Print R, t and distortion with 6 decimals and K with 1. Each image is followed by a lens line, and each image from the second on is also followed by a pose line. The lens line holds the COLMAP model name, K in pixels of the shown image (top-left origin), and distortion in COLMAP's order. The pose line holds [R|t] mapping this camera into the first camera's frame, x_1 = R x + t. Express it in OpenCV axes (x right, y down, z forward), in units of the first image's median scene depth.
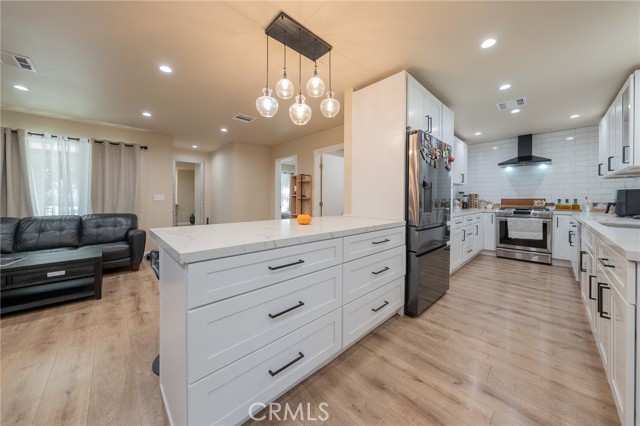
lens RADIAL K [[220.6, 0, 323.9], [0, 220.6, 200.4], [0, 0, 1]] dist [-0.003813, -0.000338]
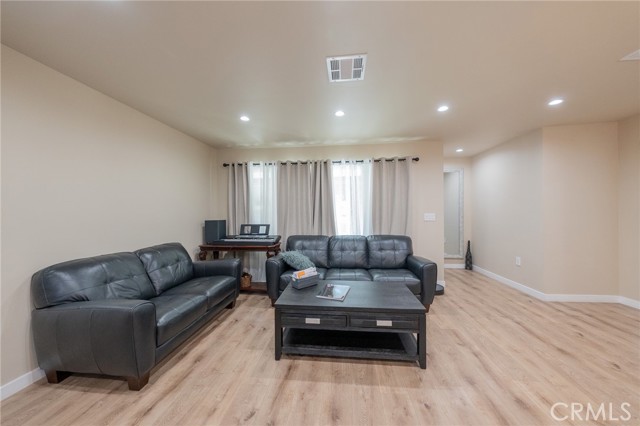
lens RADIAL K [[220.6, 0, 322.9], [0, 220.6, 213.4], [0, 0, 1]] dist [-0.003813, -0.000338]
pose [[0.644945, -0.006209, -0.764204, -0.463450], [0.006580, 0.999975, -0.002572, -0.034735], [0.764201, -0.003370, 0.644969, 0.198042]]
